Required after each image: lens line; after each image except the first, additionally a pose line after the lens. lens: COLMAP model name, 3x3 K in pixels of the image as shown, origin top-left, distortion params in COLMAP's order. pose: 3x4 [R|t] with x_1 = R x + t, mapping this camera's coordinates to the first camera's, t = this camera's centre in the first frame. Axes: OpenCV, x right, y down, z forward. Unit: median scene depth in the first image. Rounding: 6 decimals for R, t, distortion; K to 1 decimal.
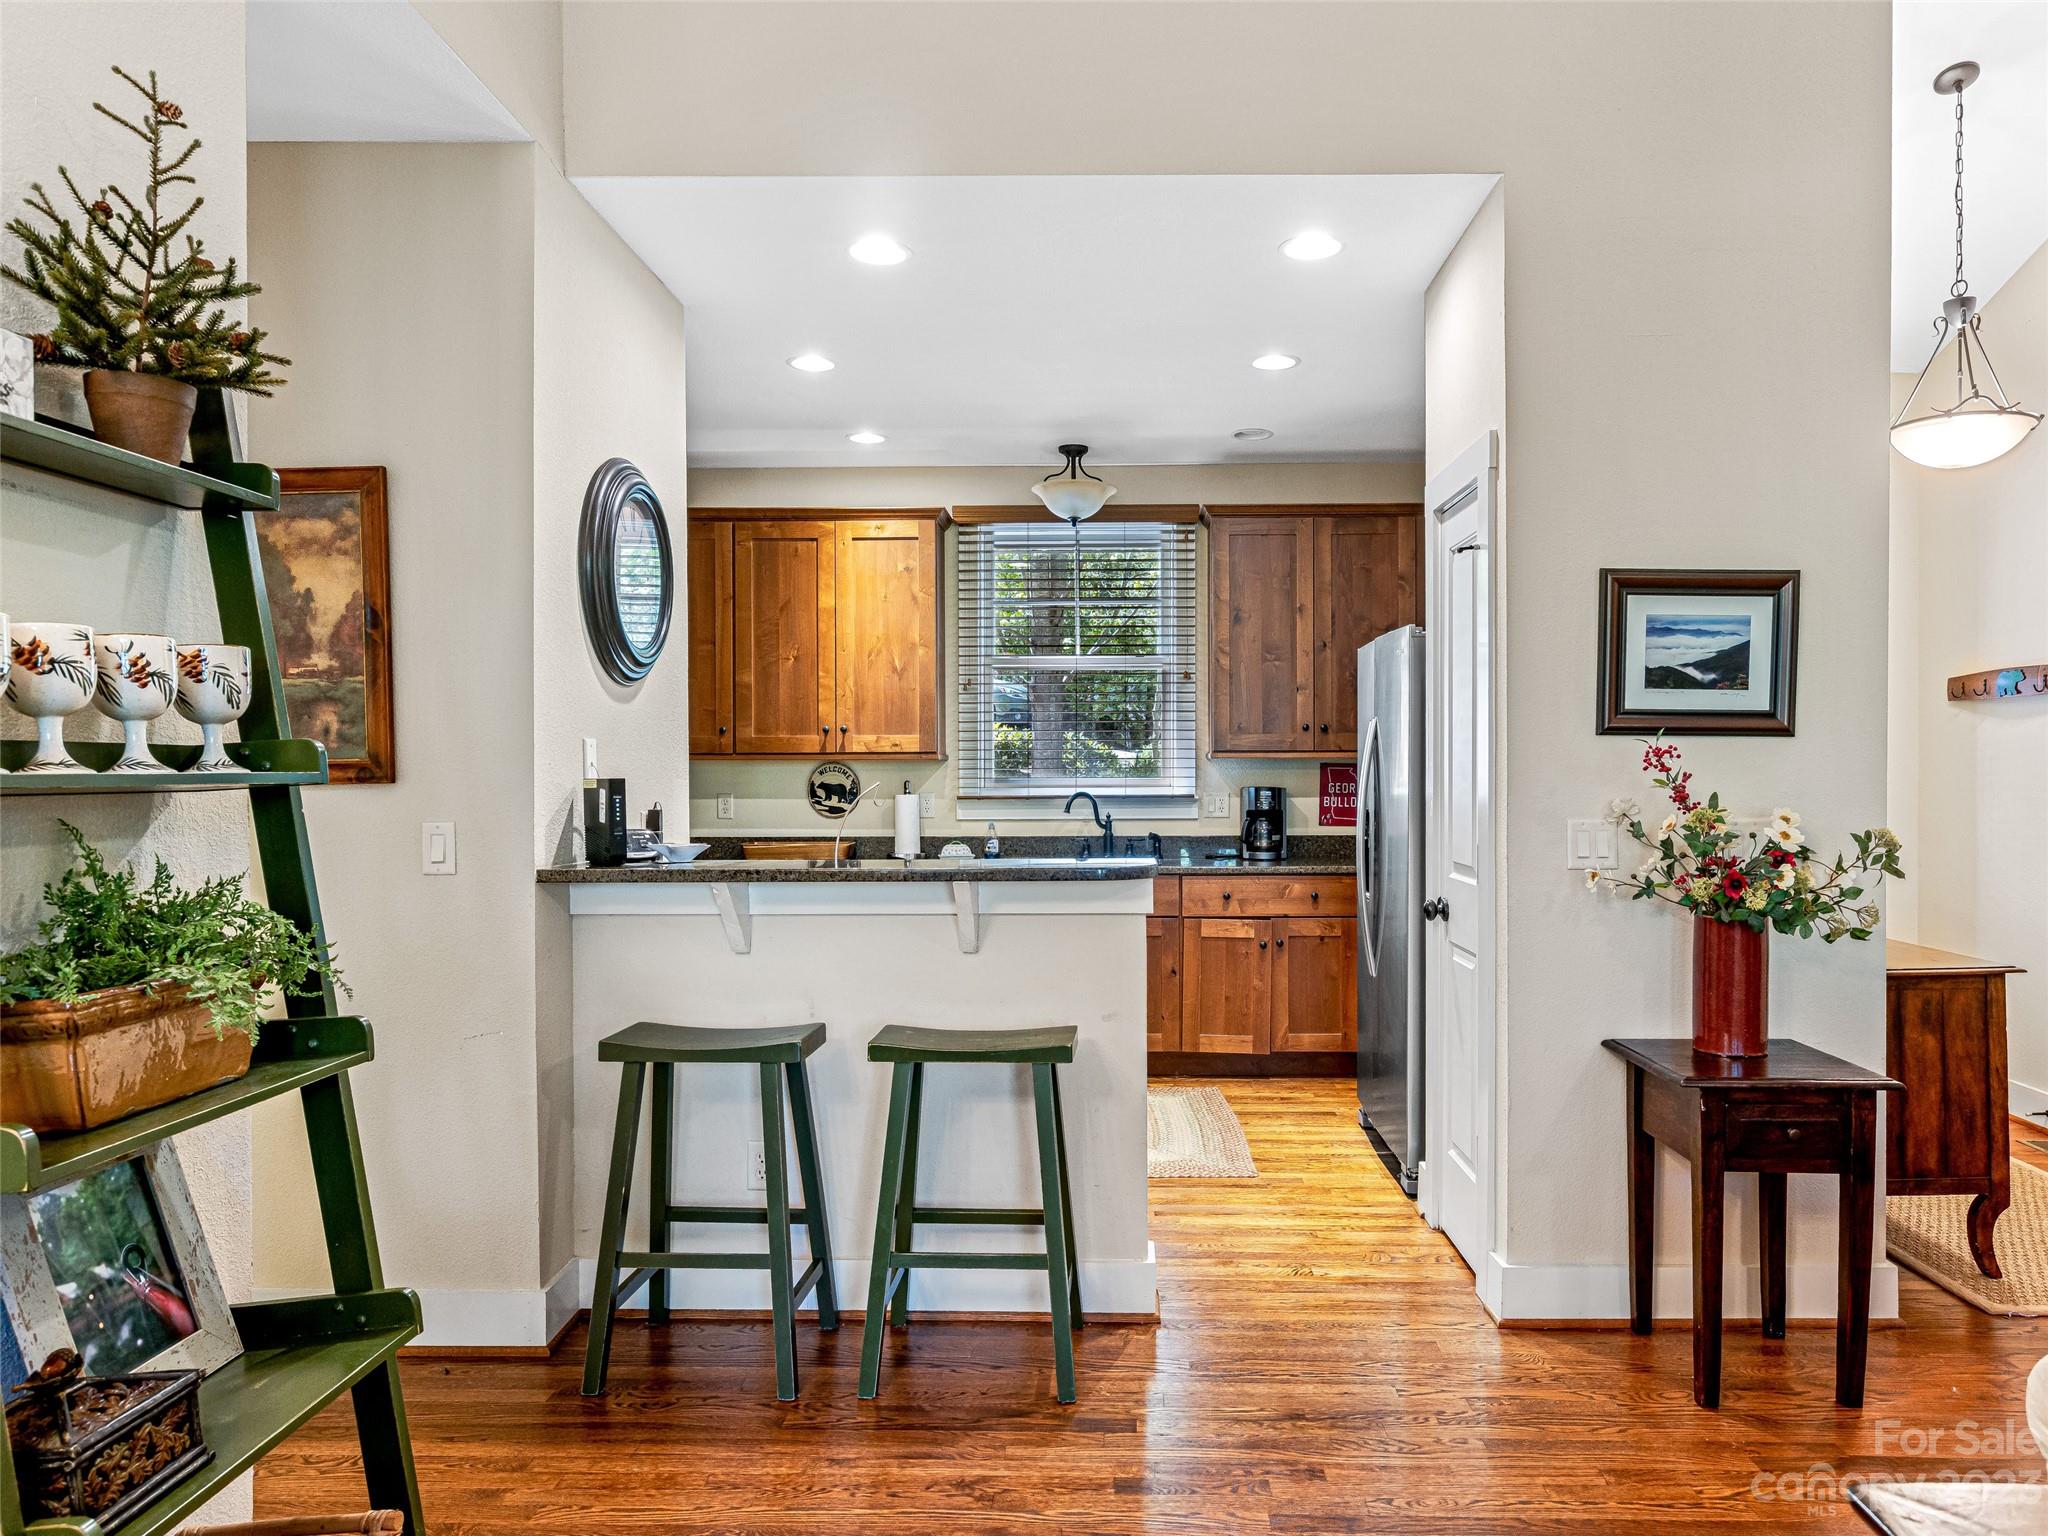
lens RADIAL K [[1368.1, 0, 1093.7], [0, 1368.1, 786.6], [0, 0, 1]] dist [0.007726, 0.002094]
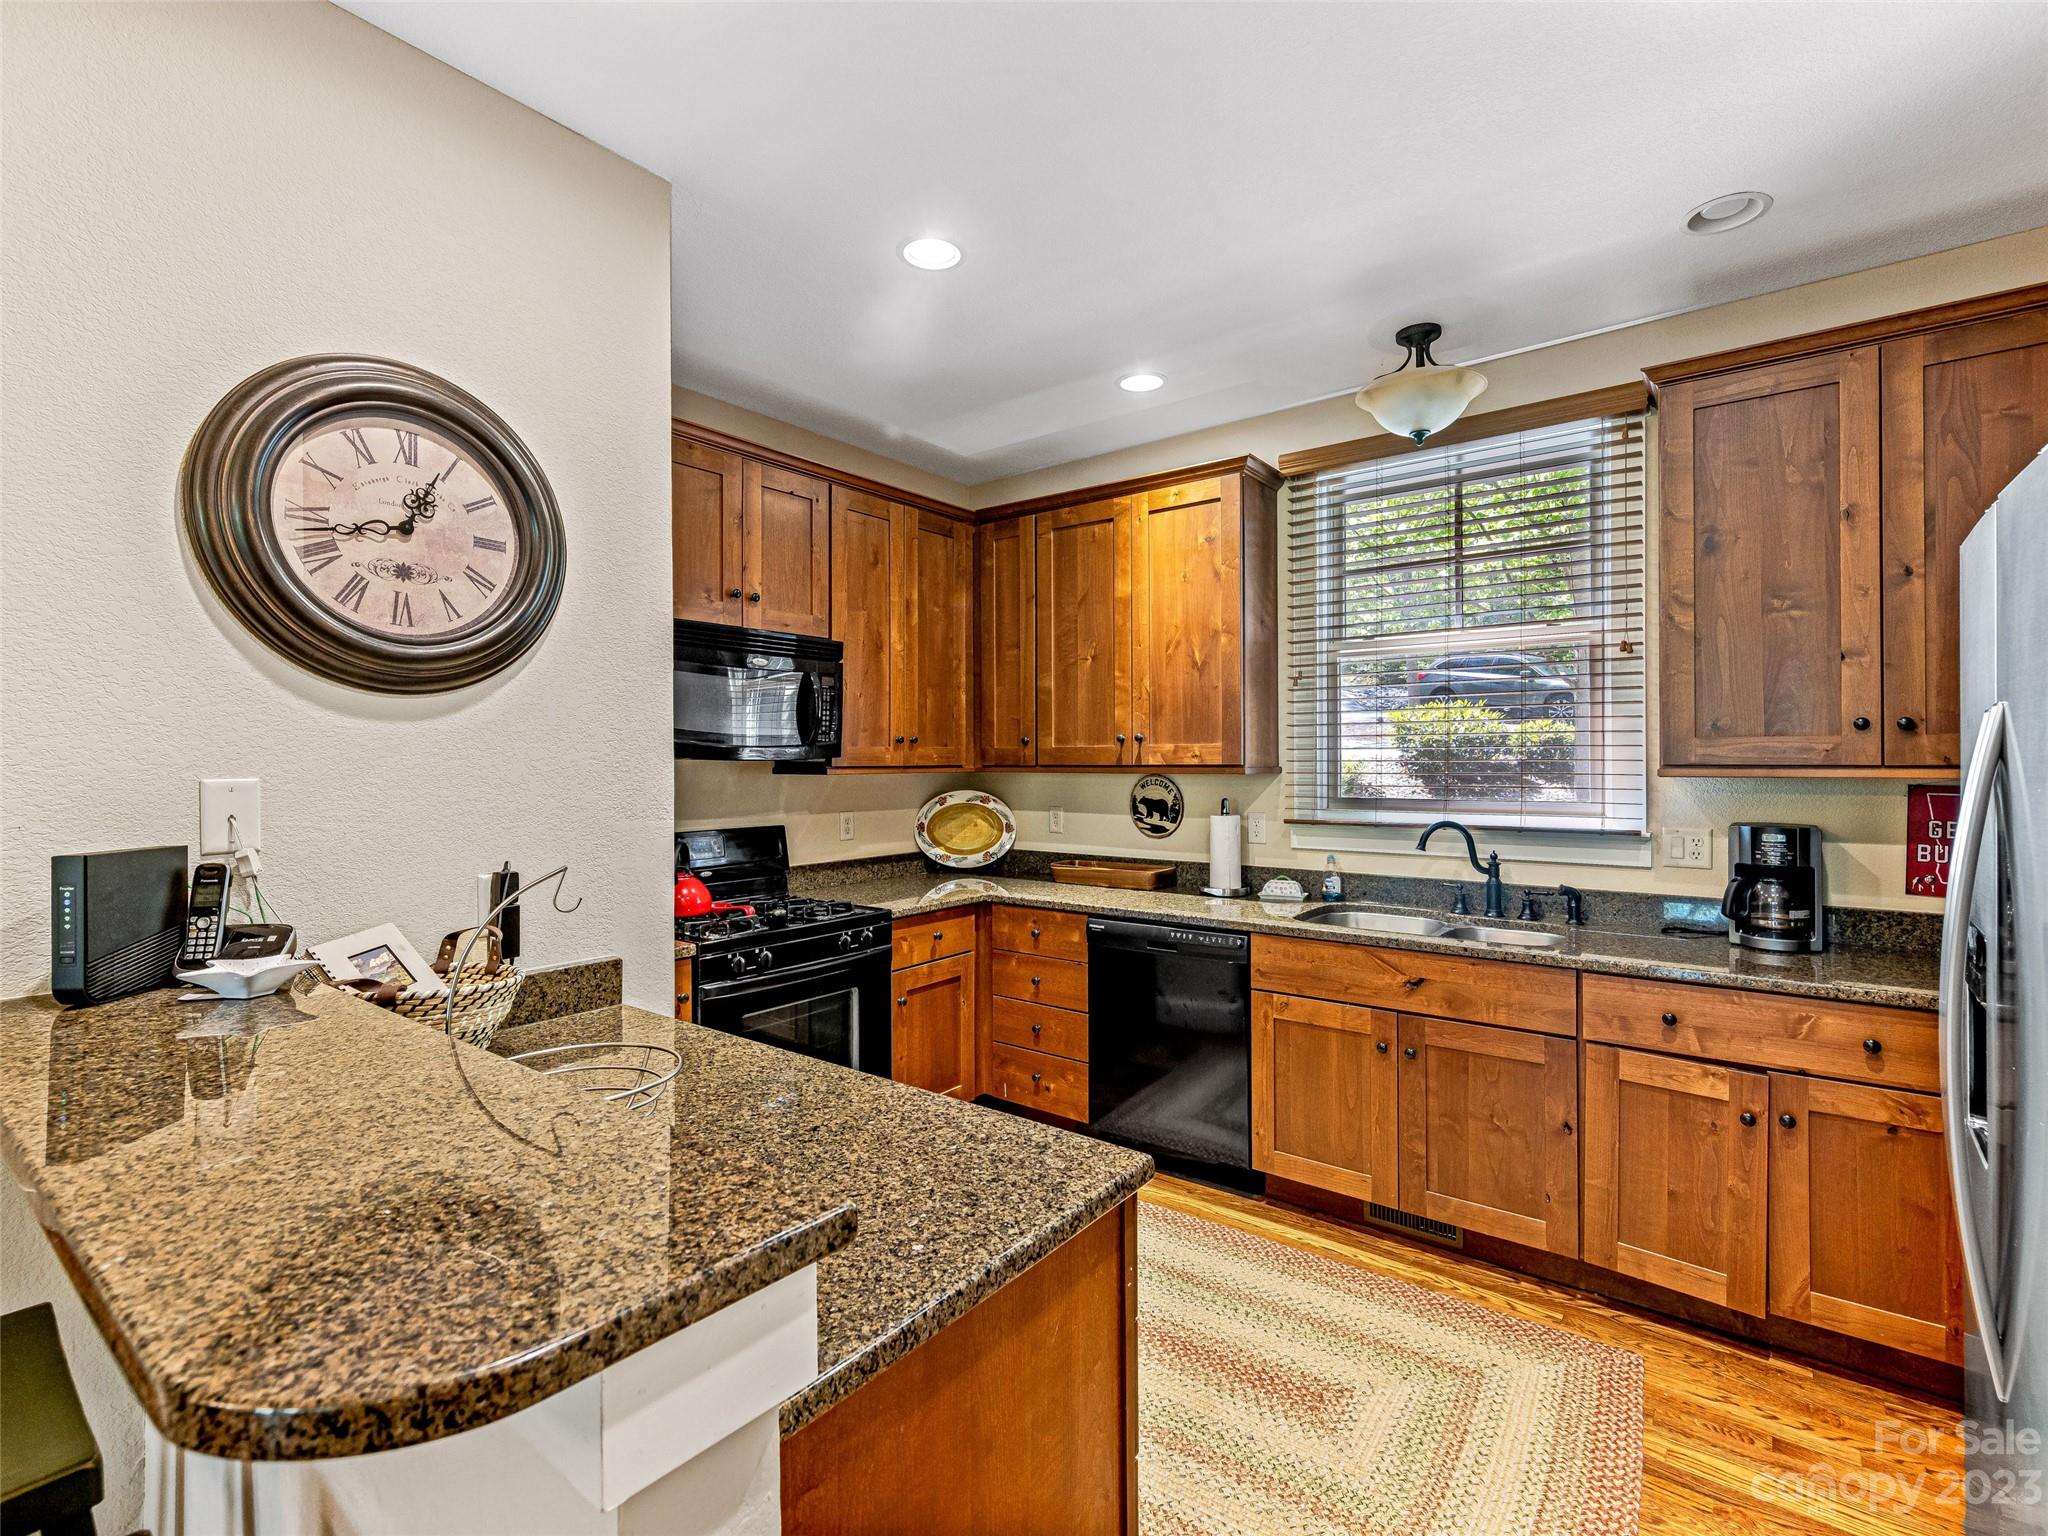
lens RADIAL K [[953.1, 0, 1023.3], [0, 953.1, 756.7], [0, 0, 1]] dist [0.002407, 0.000820]
pose [[0.802450, -0.001183, -0.596718, 0.114361], [-0.005487, 0.999941, -0.009362, -0.024620], [0.596694, 0.010787, 0.802396, 0.490718]]
